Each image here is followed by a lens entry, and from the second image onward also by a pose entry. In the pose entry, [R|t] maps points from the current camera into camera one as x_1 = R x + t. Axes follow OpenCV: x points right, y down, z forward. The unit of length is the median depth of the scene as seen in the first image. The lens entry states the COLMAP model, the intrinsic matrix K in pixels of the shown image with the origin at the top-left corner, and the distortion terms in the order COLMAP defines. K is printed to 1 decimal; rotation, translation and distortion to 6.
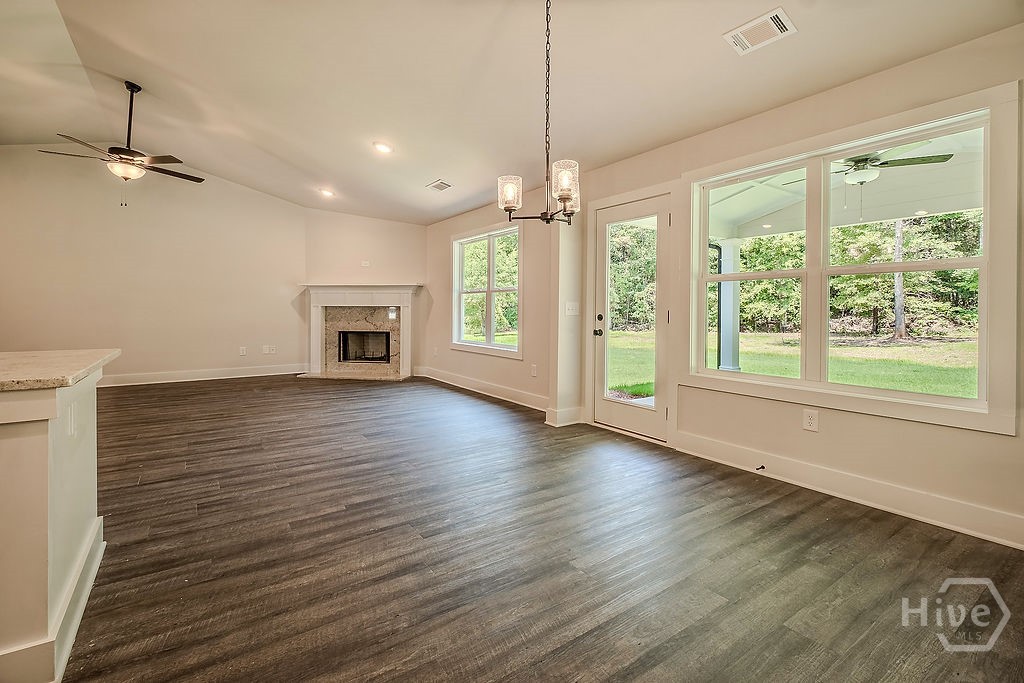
lens RADIAL K [[456.9, 0, 500.8], [0, 456.9, 310.7], [0, 0, 1]] dist [0.000774, 0.000152]
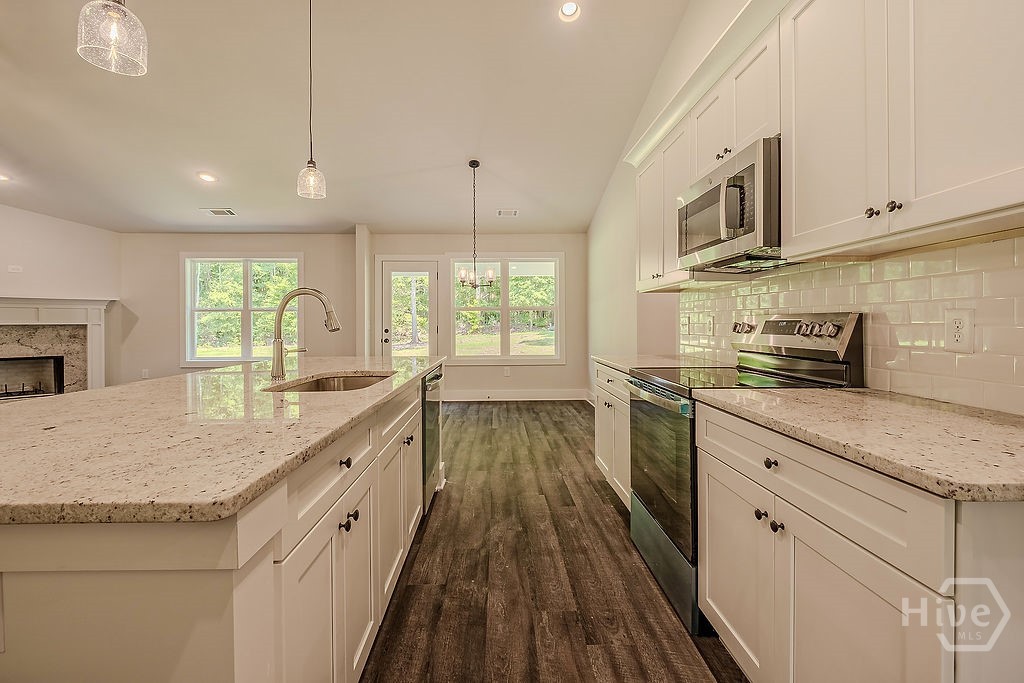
lens RADIAL K [[456.8, 0, 513.6], [0, 456.8, 328.0], [0, 0, 1]] dist [0.001447, 0.000052]
pose [[0.527767, -0.009335, 0.849338, -0.570724], [0.009704, 0.999941, 0.004960, 0.000392], [-0.849333, 0.005624, 0.527827, -0.125352]]
